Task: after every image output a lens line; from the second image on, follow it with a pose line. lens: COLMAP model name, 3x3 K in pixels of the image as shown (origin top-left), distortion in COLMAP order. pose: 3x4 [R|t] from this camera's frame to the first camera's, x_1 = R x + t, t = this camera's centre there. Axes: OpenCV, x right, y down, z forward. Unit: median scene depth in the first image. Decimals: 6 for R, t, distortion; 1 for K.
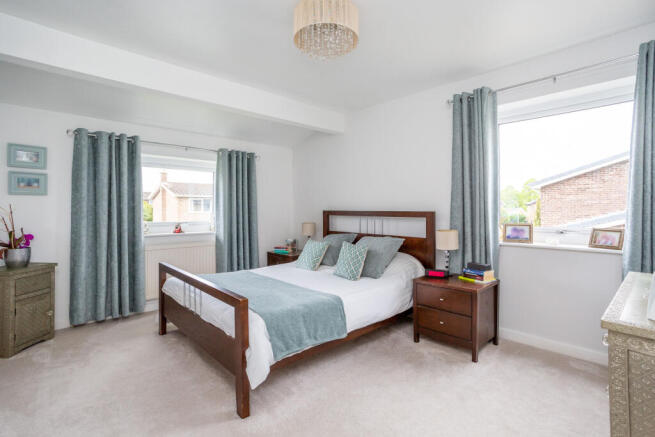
lens RADIAL K [[317.3, 0, 330.9], [0, 317.3, 206.0], [0, 0, 1]] dist [-0.000675, 0.000106]
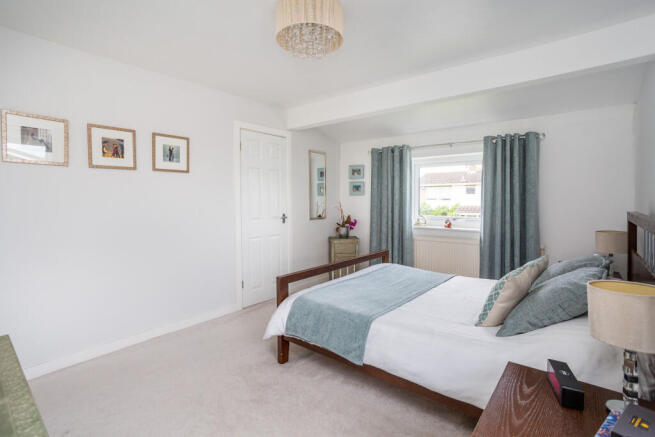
lens RADIAL K [[317.3, 0, 330.9], [0, 317.3, 206.0], [0, 0, 1]] dist [-0.000675, 0.000106]
pose [[0.135944, 0.018211, -0.990549, 0.569482], [0.007603, 0.999782, 0.019424, -0.010535], [0.990687, -0.010172, 0.135776, 0.552064]]
